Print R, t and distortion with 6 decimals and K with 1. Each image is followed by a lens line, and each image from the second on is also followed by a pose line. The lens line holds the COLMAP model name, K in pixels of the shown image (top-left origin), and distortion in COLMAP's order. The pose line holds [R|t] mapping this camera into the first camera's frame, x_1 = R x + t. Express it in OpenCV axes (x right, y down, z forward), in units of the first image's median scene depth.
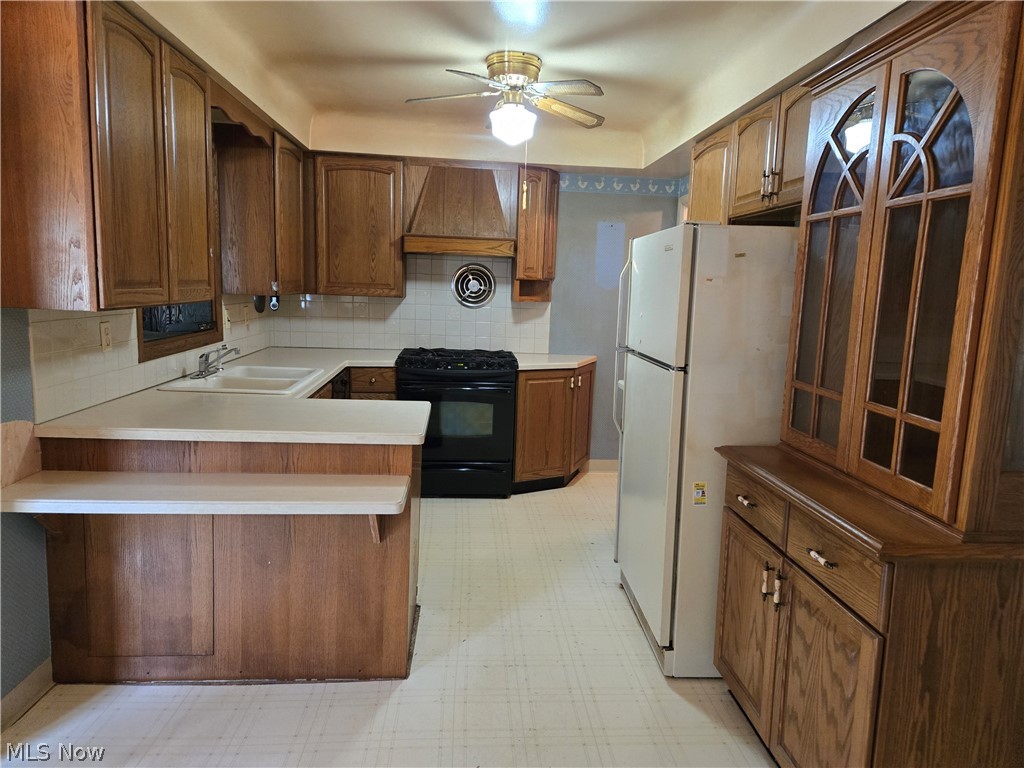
lens RADIAL K [[685.1, 0, 512.4], [0, 685.1, 381.6], [0, 0, 1]] dist [0.084257, -0.067797]
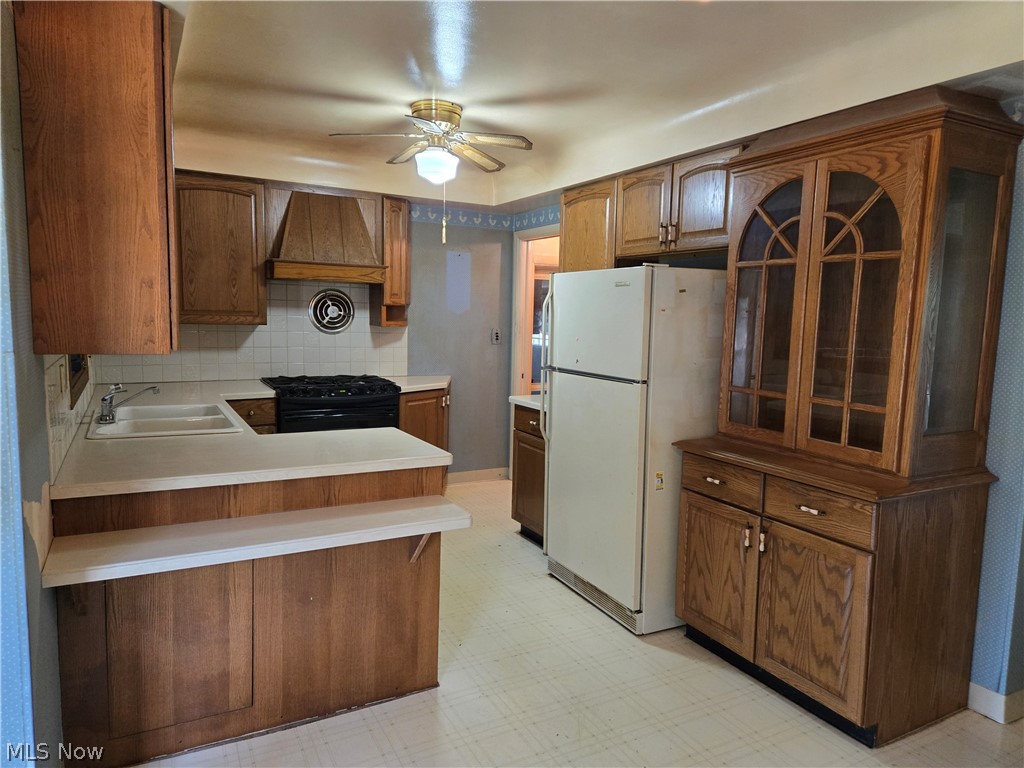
lens RADIAL K [[687.0, 0, 510.8], [0, 687.0, 387.7], [0, 0, 1]] dist [0.087131, -0.077637]
pose [[0.913489, -0.057481, 0.402783, -0.468208], [0.064117, 0.997938, -0.002999, -0.019671], [-0.401780, 0.028564, 0.915291, -0.036741]]
